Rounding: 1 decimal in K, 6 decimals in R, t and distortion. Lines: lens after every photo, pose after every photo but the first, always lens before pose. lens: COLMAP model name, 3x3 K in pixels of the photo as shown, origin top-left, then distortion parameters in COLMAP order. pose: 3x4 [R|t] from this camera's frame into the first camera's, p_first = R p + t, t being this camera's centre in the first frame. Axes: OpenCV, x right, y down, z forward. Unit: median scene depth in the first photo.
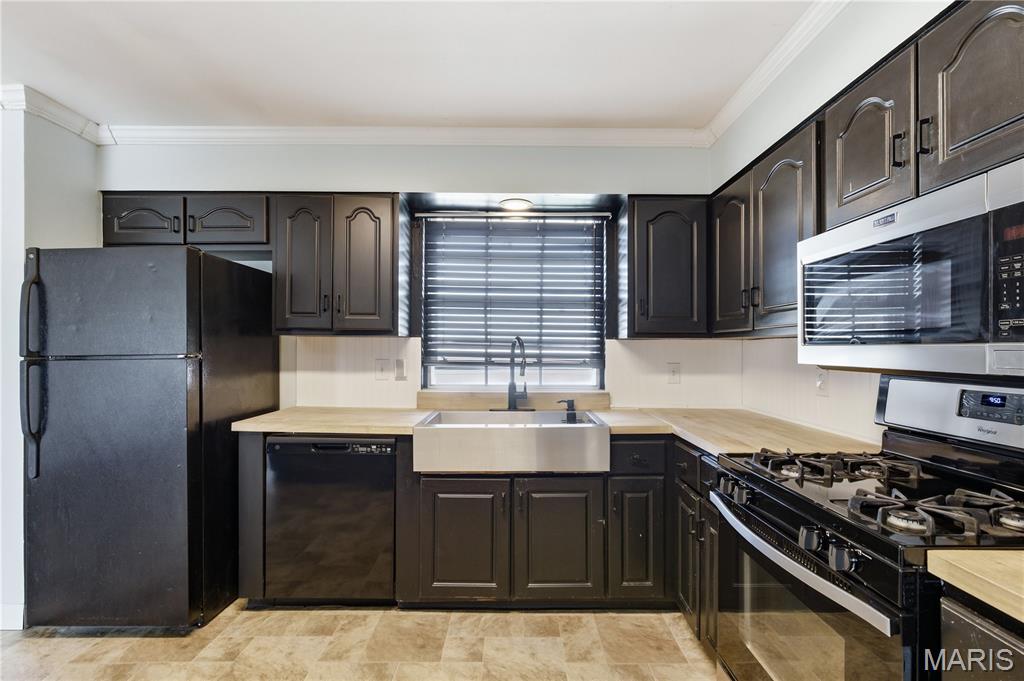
lens RADIAL K [[465.7, 0, 513.0], [0, 465.7, 350.0], [0, 0, 1]] dist [-0.001222, 0.001112]
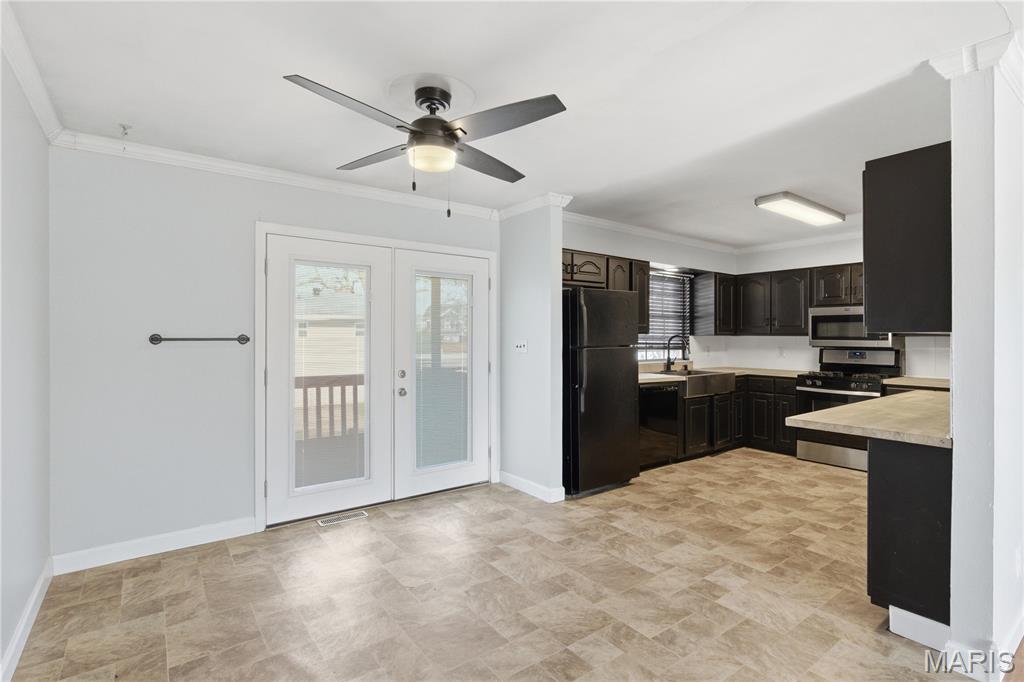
lens RADIAL K [[499.2, 0, 515.7], [0, 499.2, 335.1], [0, 0, 1]] dist [-0.005048, 0.000265]
pose [[0.799506, 0.002196, 0.600654, -2.025232], [0.000932, 0.999988, -0.004897, -0.017553], [-0.600657, 0.004475, 0.799494, -0.360063]]
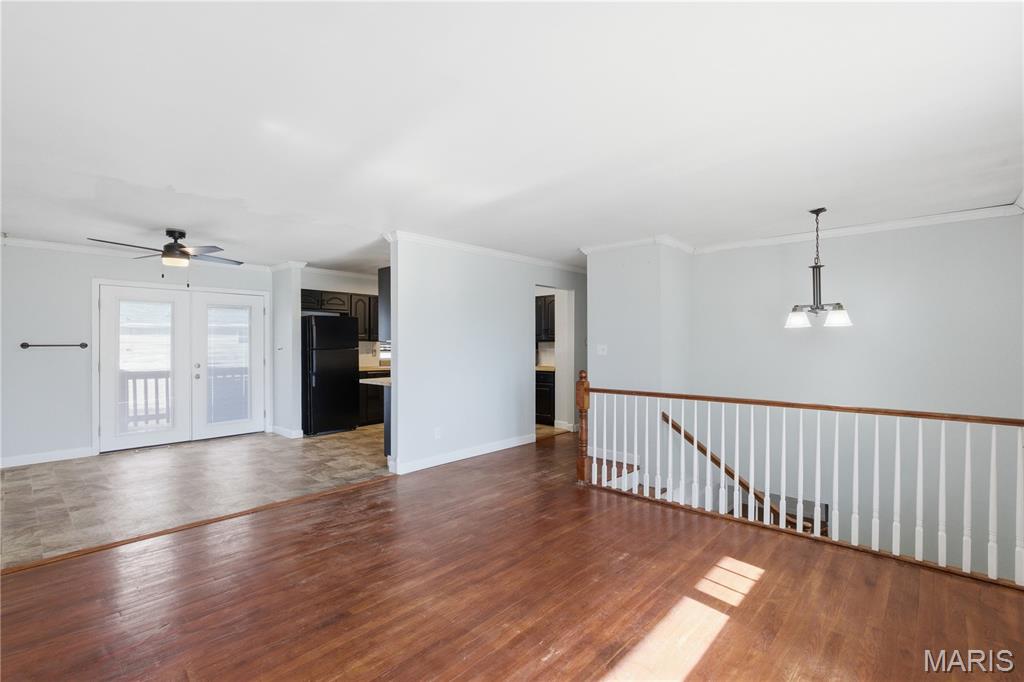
lens RADIAL K [[465.7, 0, 513.5], [0, 465.7, 341.9], [0, 0, 1]] dist [-0.001222, 0.001112]
pose [[0.669414, -0.000709, 0.742889, -2.079657], [0.004398, 0.999986, -0.003009, -0.015031], [-0.742876, 0.005281, 0.669408, -1.817885]]
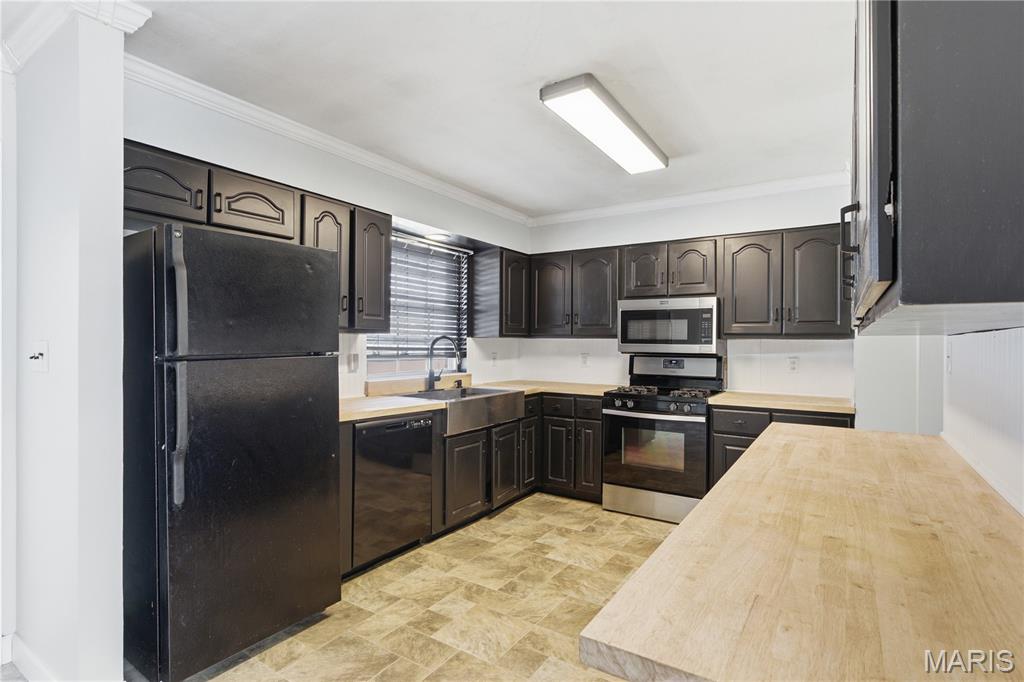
lens RADIAL K [[522.1, 0, 518.7], [0, 522.1, 342.6], [0, 0, 1]] dist [0.023849, 0.000225]
pose [[0.539426, -0.000034, 0.842033, -1.244613], [-0.001927, 0.999997, 0.001275, -0.010431], [-0.842031, -0.002310, 0.539424, -0.012182]]
